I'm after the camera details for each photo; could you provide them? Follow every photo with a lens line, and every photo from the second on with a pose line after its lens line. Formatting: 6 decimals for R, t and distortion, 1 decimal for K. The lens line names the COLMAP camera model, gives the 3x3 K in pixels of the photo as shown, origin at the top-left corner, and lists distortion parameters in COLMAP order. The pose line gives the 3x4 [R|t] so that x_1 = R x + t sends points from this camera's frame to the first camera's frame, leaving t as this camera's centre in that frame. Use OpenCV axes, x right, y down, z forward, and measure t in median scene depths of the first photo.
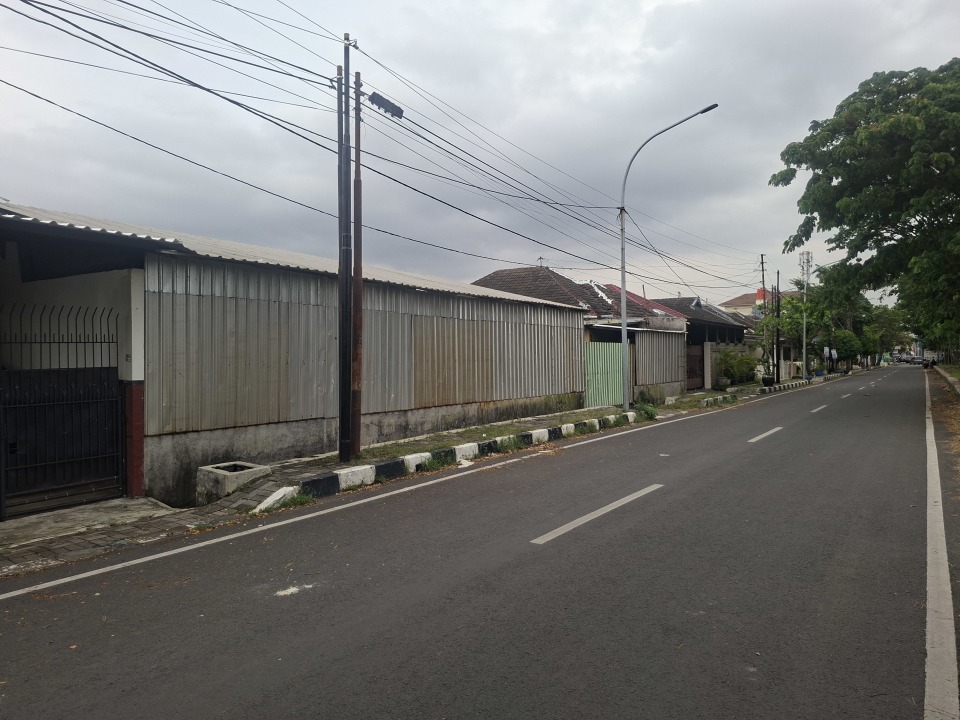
lens RADIAL K [[635.3, 0, 486.8], [0, 635.3, 357.4], [0, 0, 1]] dist [0.124484, -0.141944]
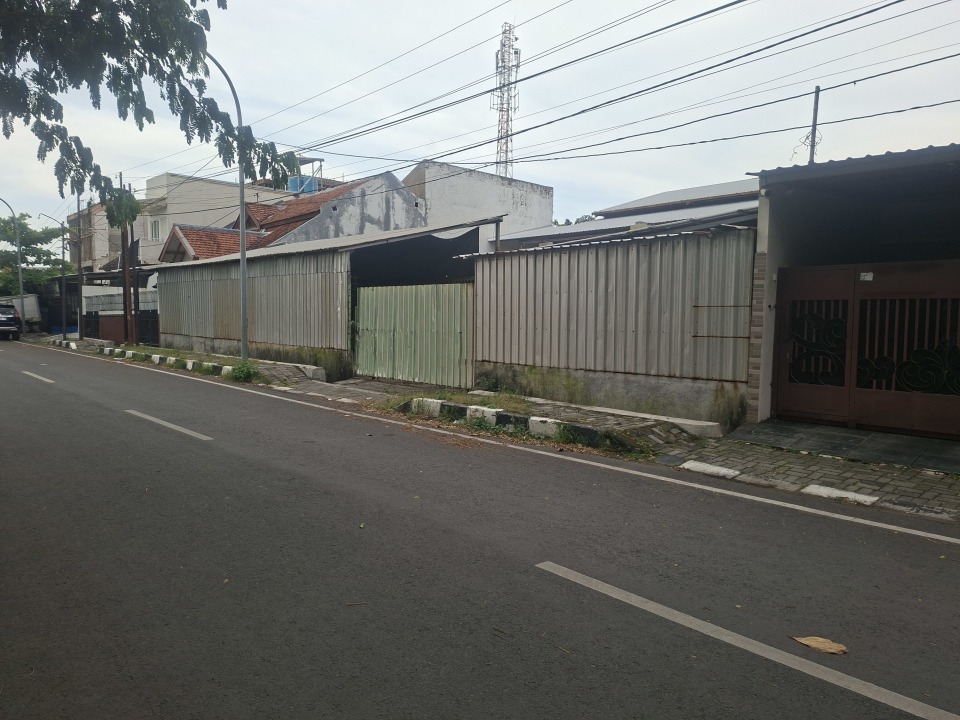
lens RADIAL K [[635.3, 0, 486.8], [0, 635.3, 357.4], [0, 0, 1]] dist [0.124484, -0.141944]
pose [[-0.149949, 0.086648, -0.984890, 1.235681], [-0.002873, 0.996110, 0.088073, -0.018712], [0.988690, 0.016036, -0.149116, 1.646754]]
